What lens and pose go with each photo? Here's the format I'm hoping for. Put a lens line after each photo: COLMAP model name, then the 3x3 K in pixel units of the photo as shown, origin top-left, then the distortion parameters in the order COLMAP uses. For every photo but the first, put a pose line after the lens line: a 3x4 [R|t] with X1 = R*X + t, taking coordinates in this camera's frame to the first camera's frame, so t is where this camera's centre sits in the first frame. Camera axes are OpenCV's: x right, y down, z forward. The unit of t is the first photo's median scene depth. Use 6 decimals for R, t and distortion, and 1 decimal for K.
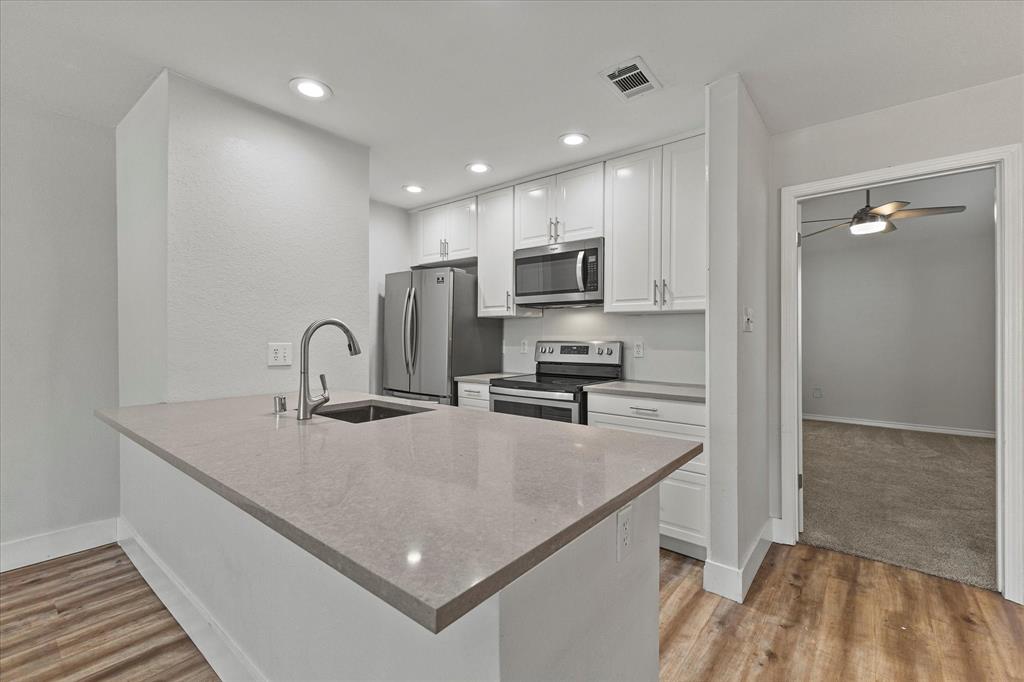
lens RADIAL K [[451.7, 0, 516.7], [0, 451.7, 337.4], [0, 0, 1]] dist [0.000910, -0.000886]
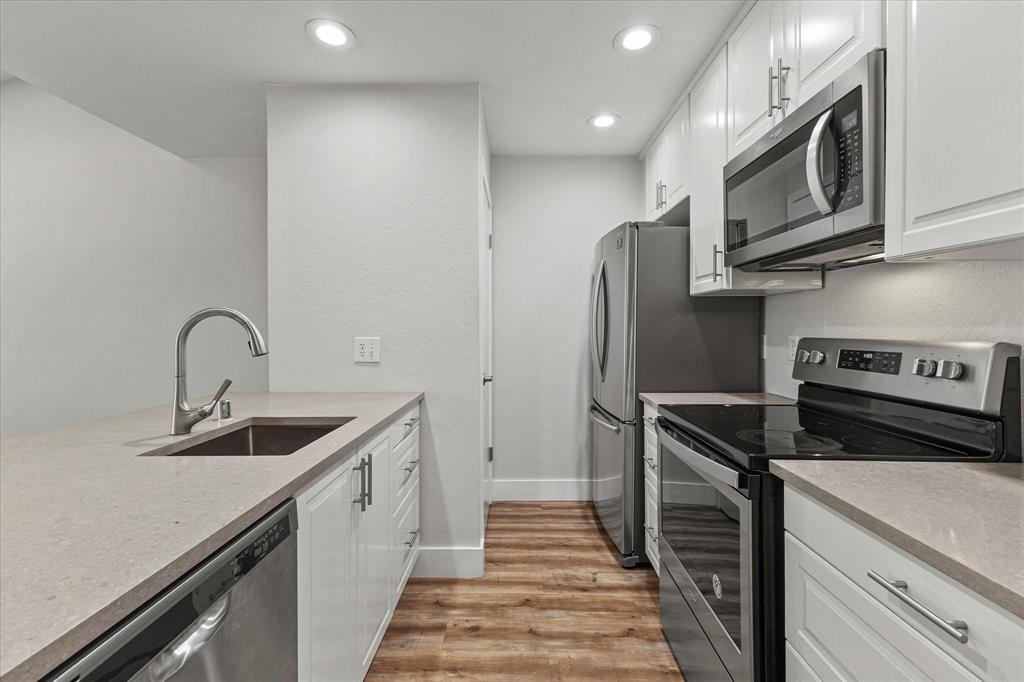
lens RADIAL K [[451.7, 0, 508.8], [0, 451.7, 330.1], [0, 0, 1]] dist [0.000910, -0.000886]
pose [[0.601319, 0.000110, -0.799009, 0.274096], [0.001949, 0.999997, 0.001604, -0.002111], [0.799006, -0.002521, 0.601317, 0.506990]]
